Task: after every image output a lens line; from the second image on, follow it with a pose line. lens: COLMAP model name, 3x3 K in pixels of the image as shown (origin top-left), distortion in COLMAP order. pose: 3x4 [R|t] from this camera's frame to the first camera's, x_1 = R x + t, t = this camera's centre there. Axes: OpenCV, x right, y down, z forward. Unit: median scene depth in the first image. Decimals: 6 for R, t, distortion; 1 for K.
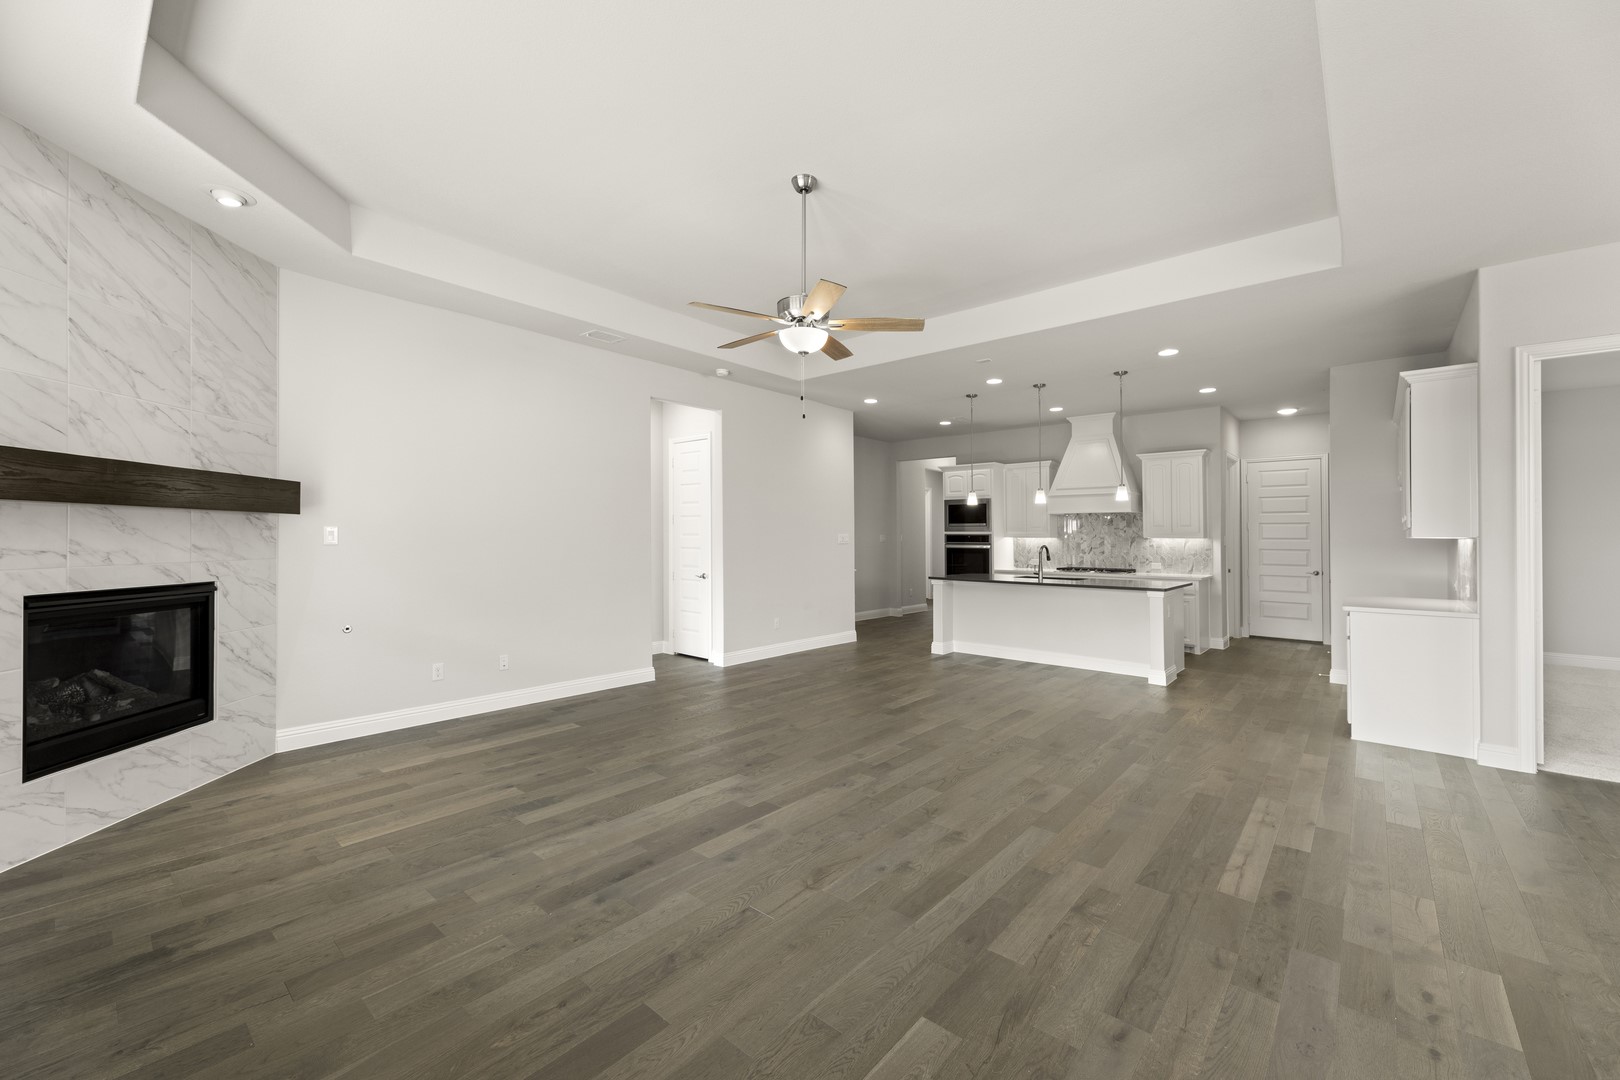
lens RADIAL K [[649.2, 0, 808.2], [0, 649.2, 533.0], [0, 0, 1]] dist [0.010048, -0.000281]
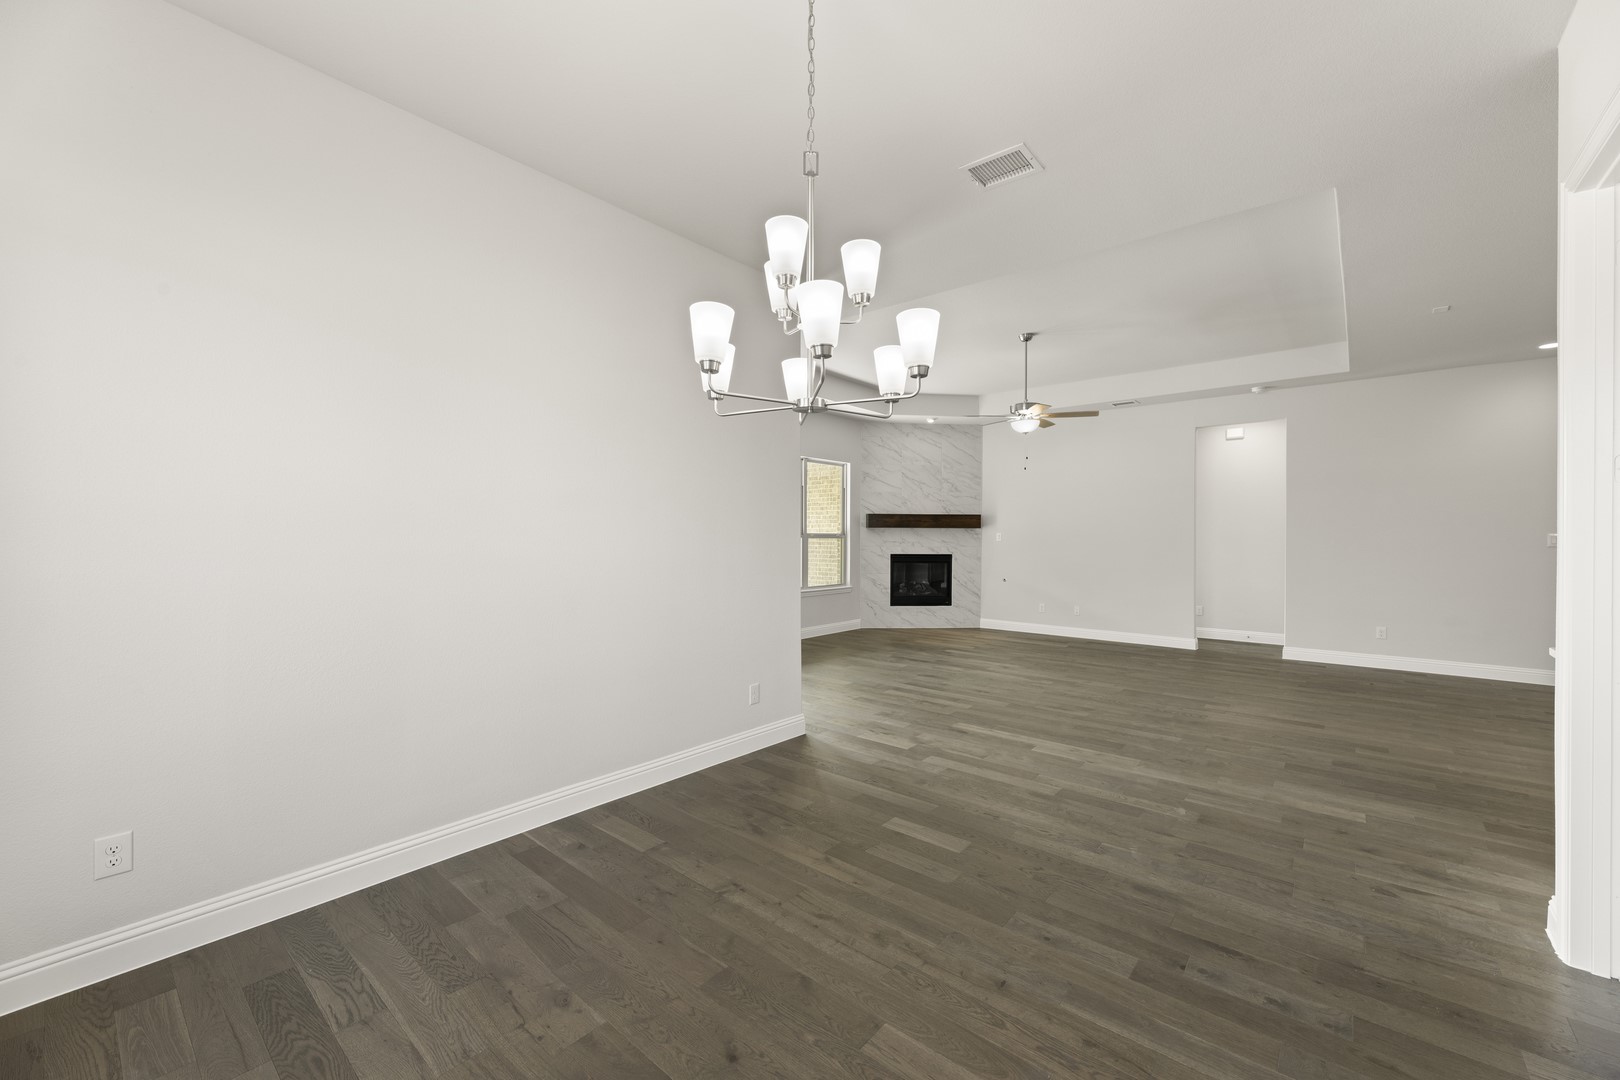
lens RADIAL K [[649.2, 0, 808.2], [0, 649.2, 533.0], [0, 0, 1]] dist [0.010048, -0.000281]
pose [[0.011414, -0.011124, -0.999873, 1.748967], [0.001607, 0.999937, -0.011107, 0.015157], [0.999934, -0.001480, 0.011432, 0.382183]]
